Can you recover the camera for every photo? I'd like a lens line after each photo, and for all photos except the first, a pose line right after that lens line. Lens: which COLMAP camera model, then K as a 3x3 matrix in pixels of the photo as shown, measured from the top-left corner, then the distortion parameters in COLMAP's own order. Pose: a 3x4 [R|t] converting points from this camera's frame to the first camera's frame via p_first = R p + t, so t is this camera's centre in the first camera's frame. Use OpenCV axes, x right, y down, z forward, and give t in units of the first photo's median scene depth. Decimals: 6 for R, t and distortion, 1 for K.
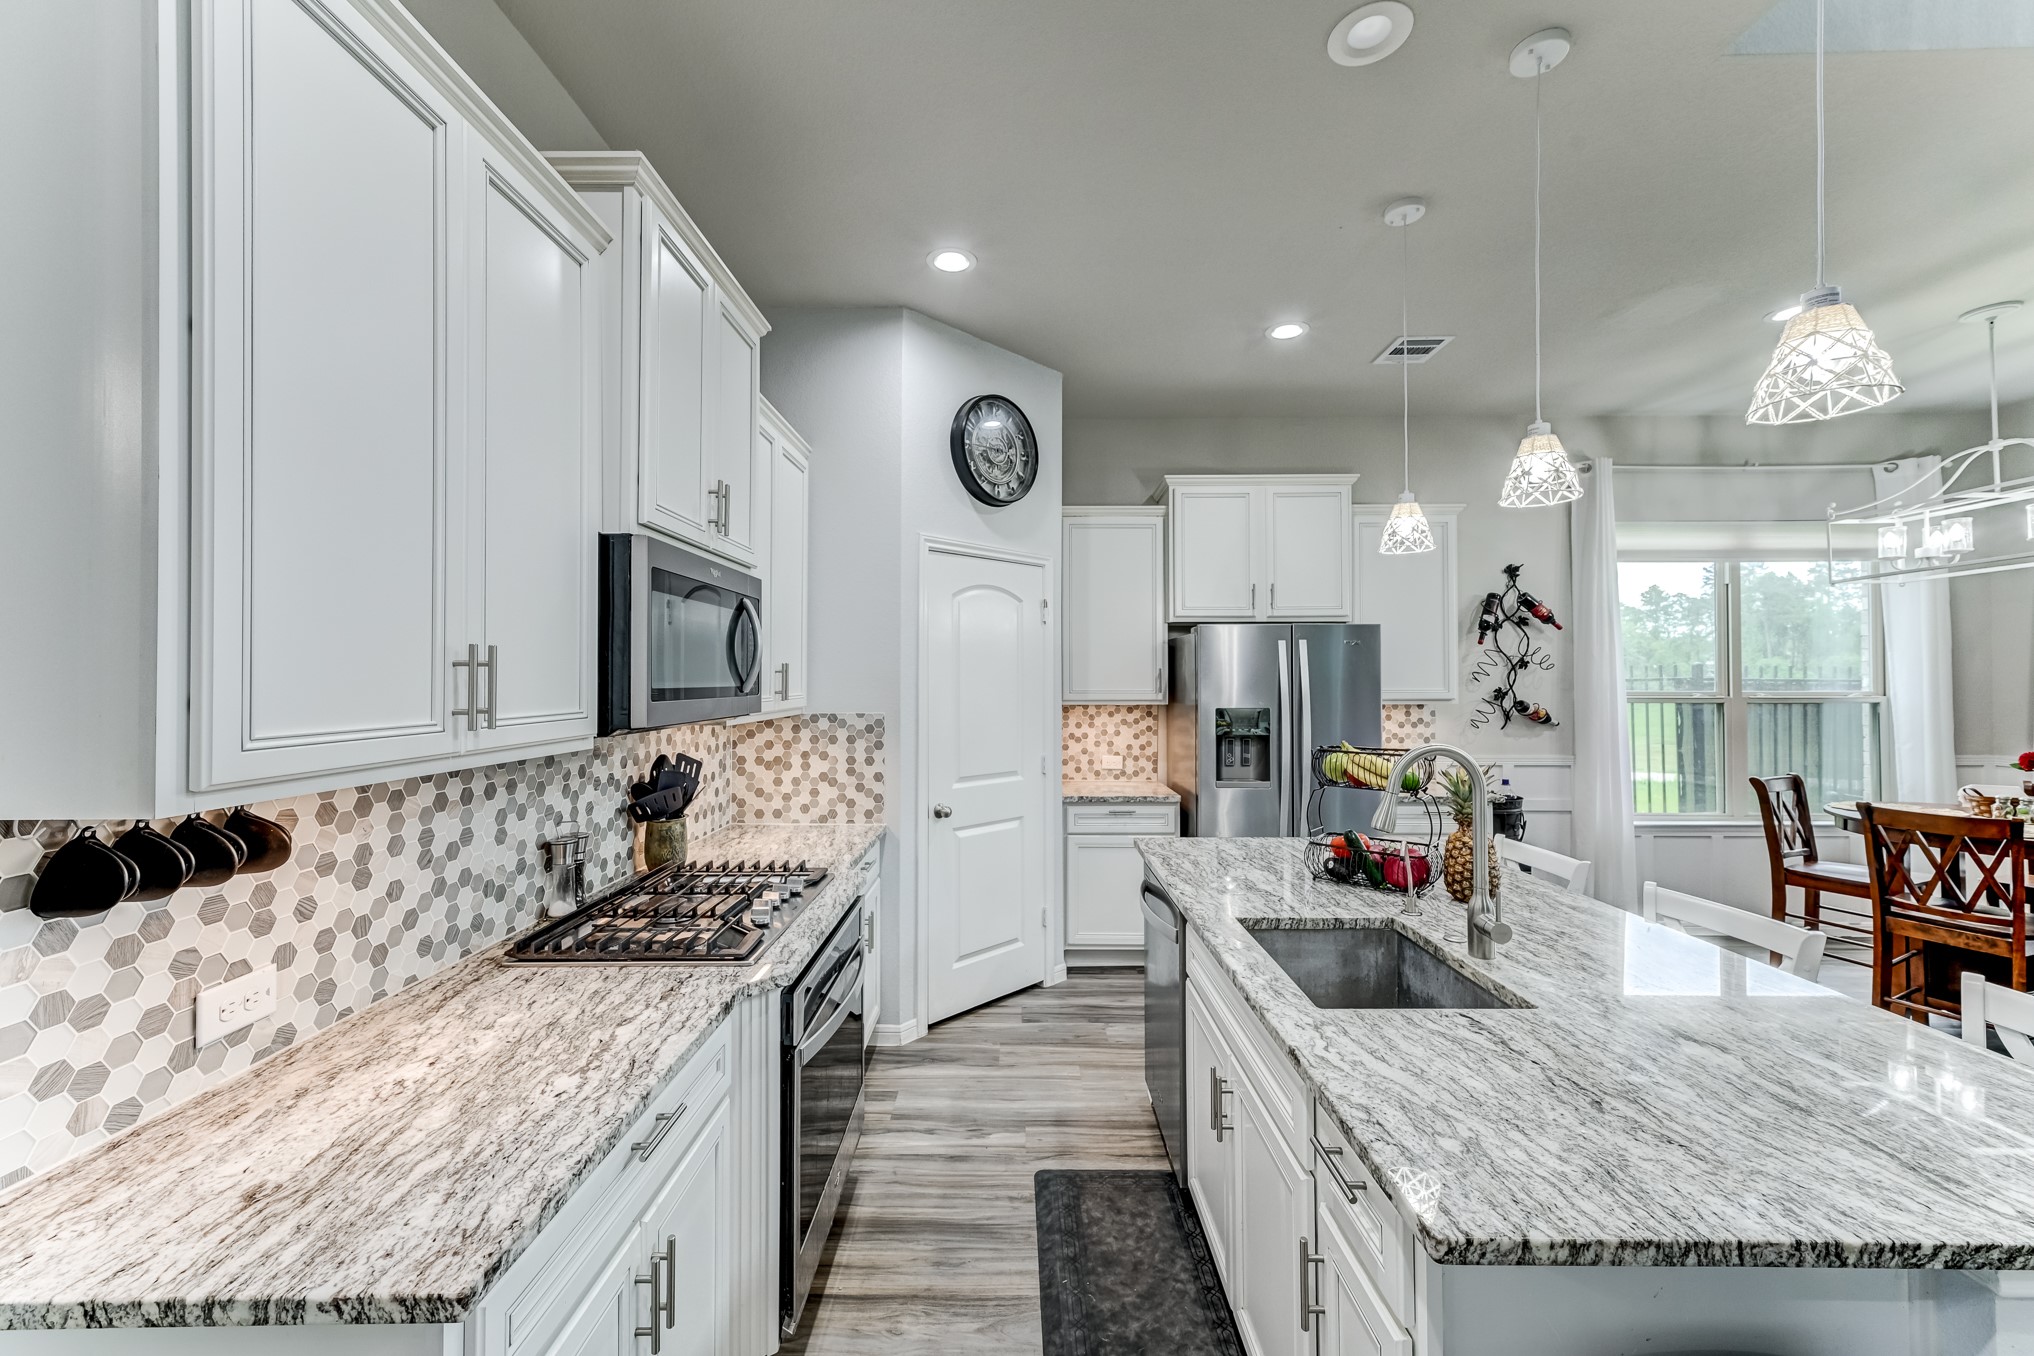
lens RADIAL K [[789.4, 0, 1014.2], [0, 789.4, 666.1], [0, 0, 1]] dist [0.009693, -0.000016]
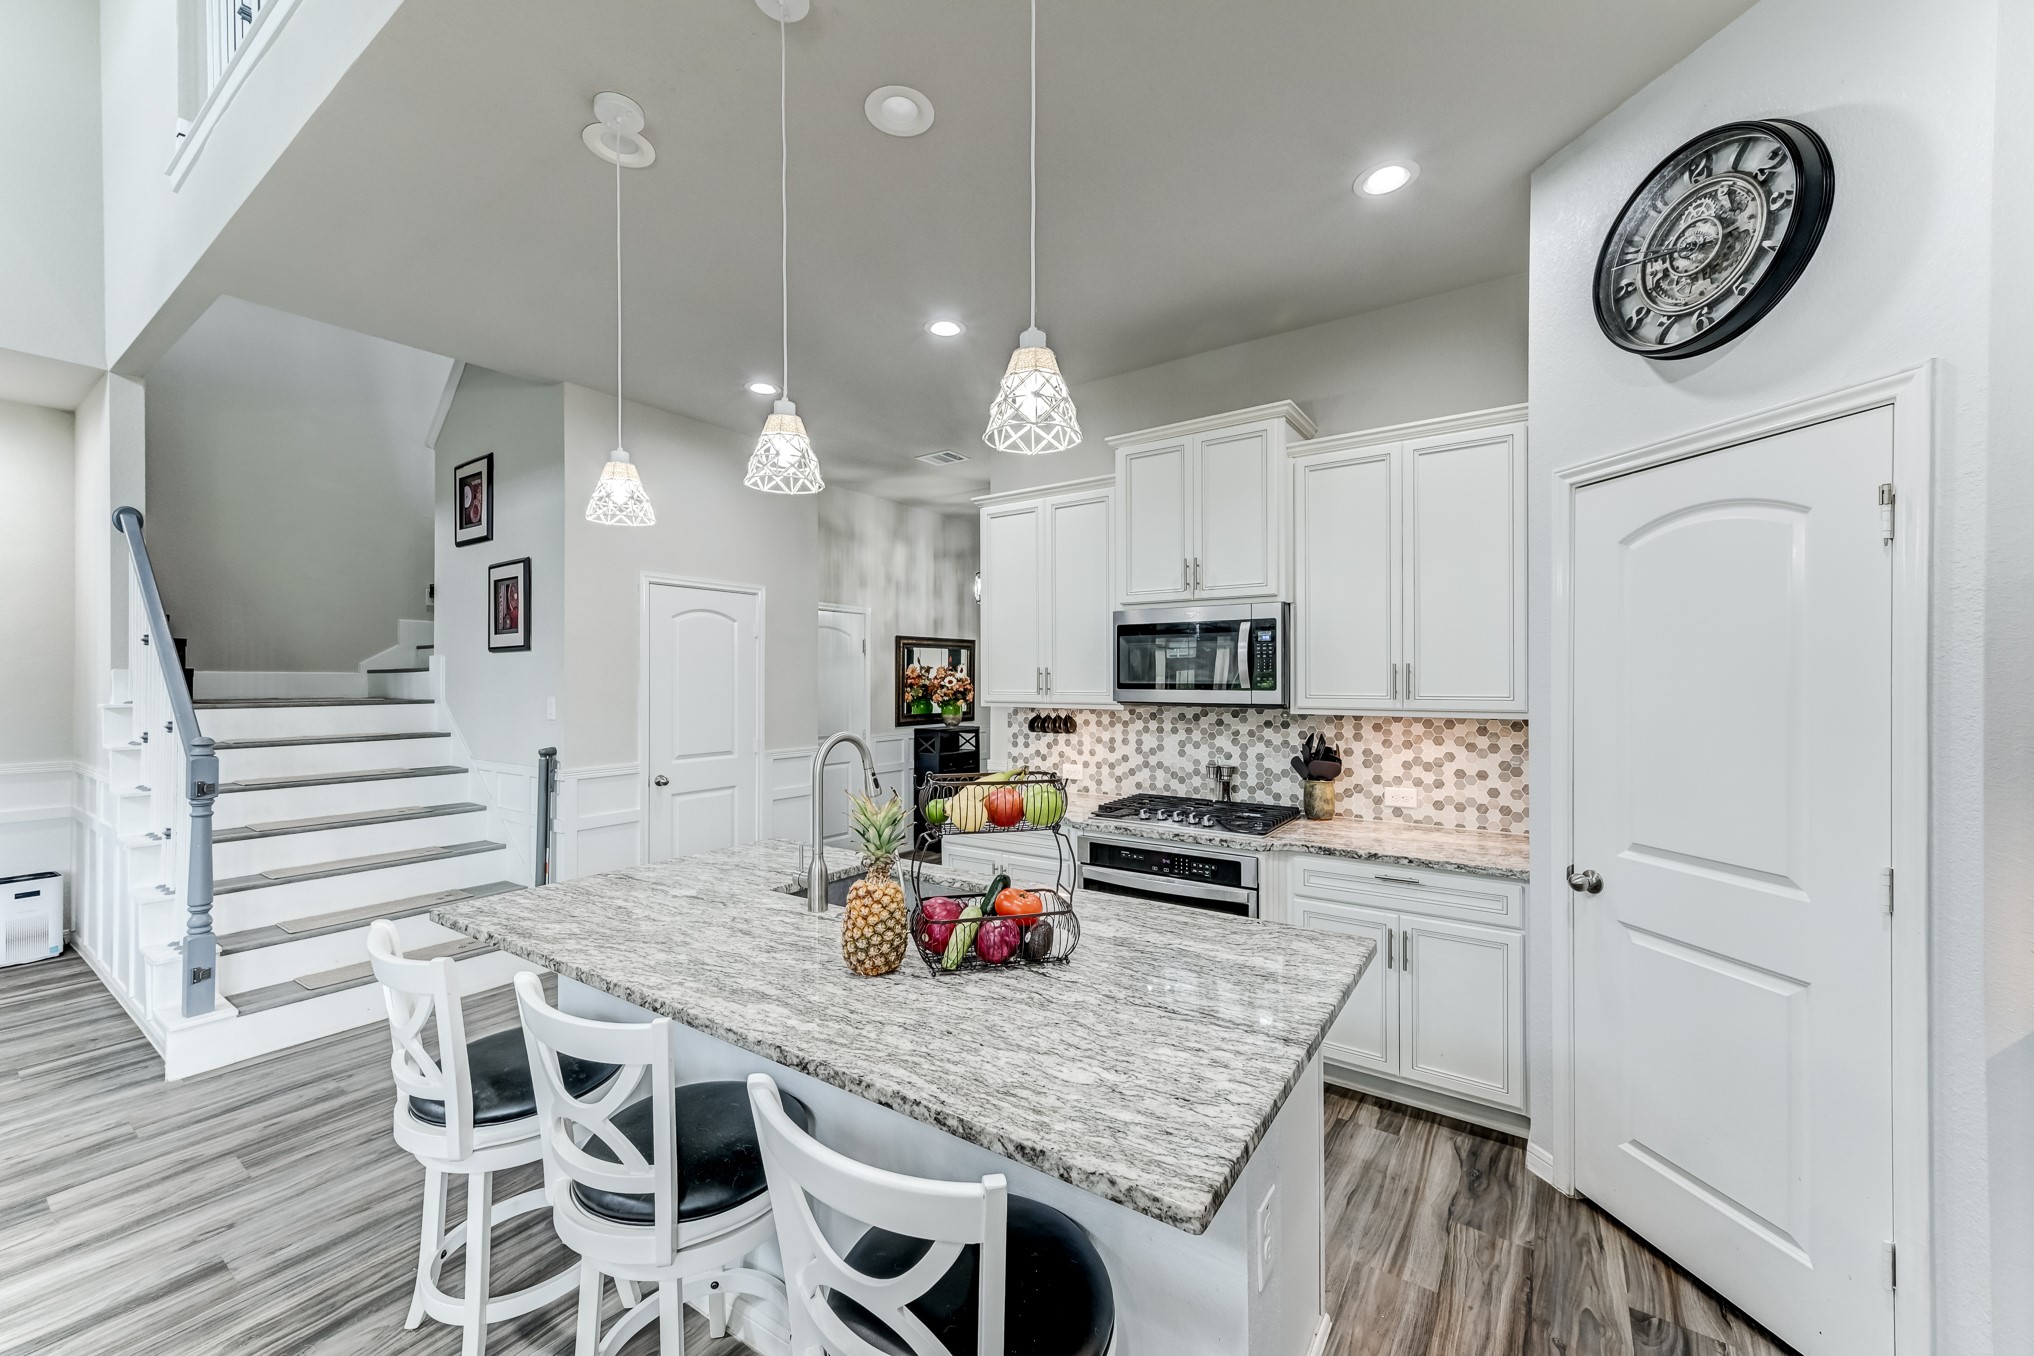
lens RADIAL K [[787.3, 0, 1014.3], [0, 787.3, 677.7], [0, 0, 1]] dist [0.009596, 0.000081]
pose [[-0.563667, 0.002801, -0.825997, 0.744354], [0.014878, 0.999866, -0.006762, 0.012525], [0.825868, -0.016101, -0.563633, 1.017400]]
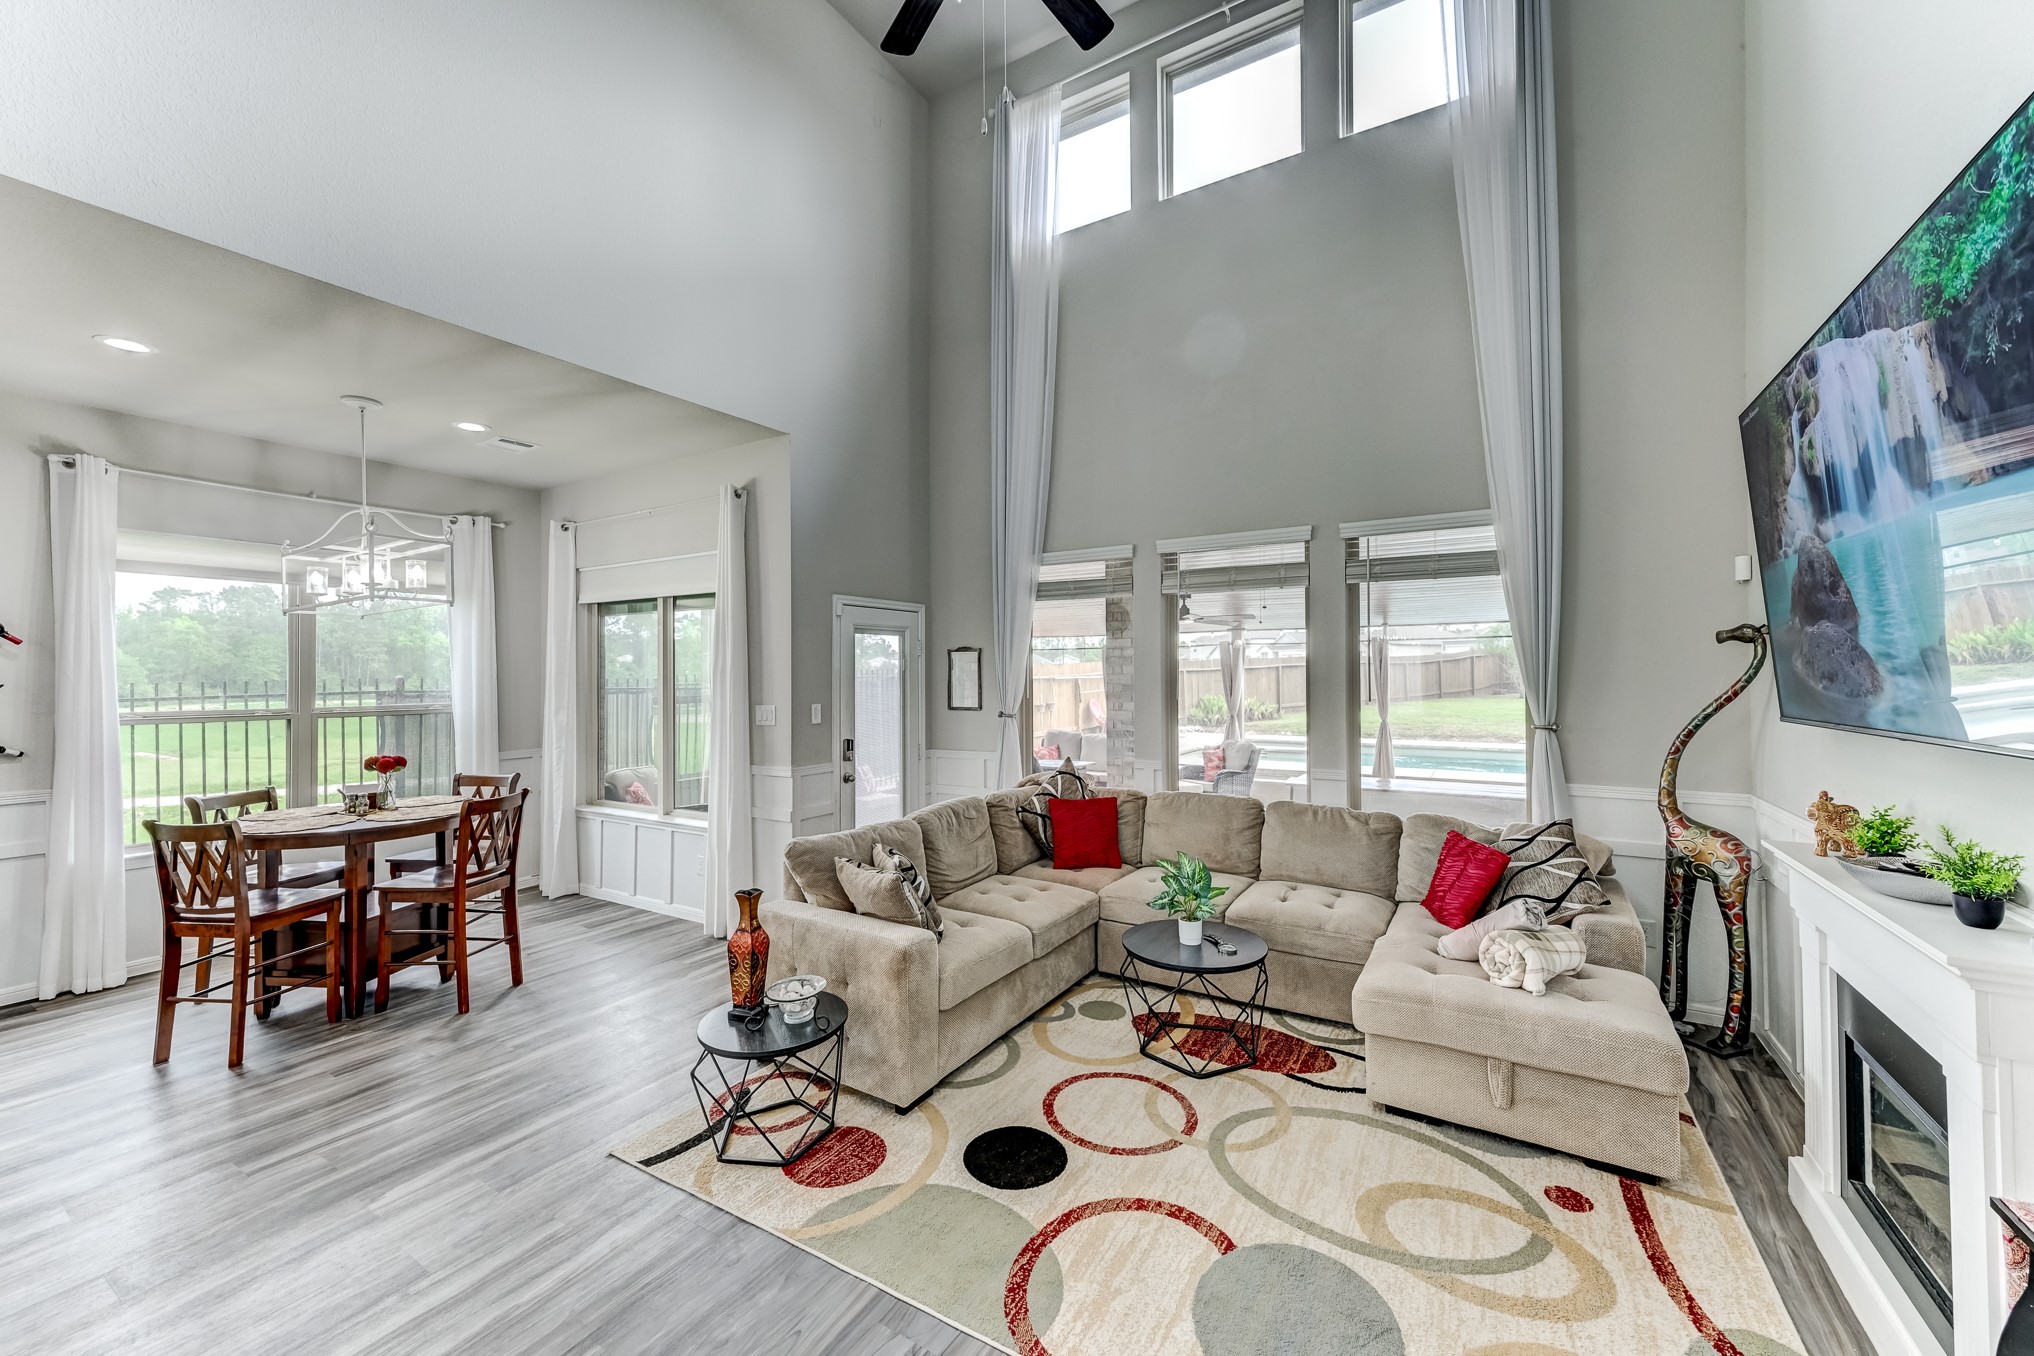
lens RADIAL K [[789.4, 0, 1014.2], [0, 789.4, 666.1], [0, 0, 1]] dist [0.009693, -0.000016]
pose [[0.517744, 0.008055, 0.855498, 0.711408], [-0.007189, 0.999961, -0.005064, -0.036145], [-0.855506, -0.003528, 0.517782, -0.509647]]
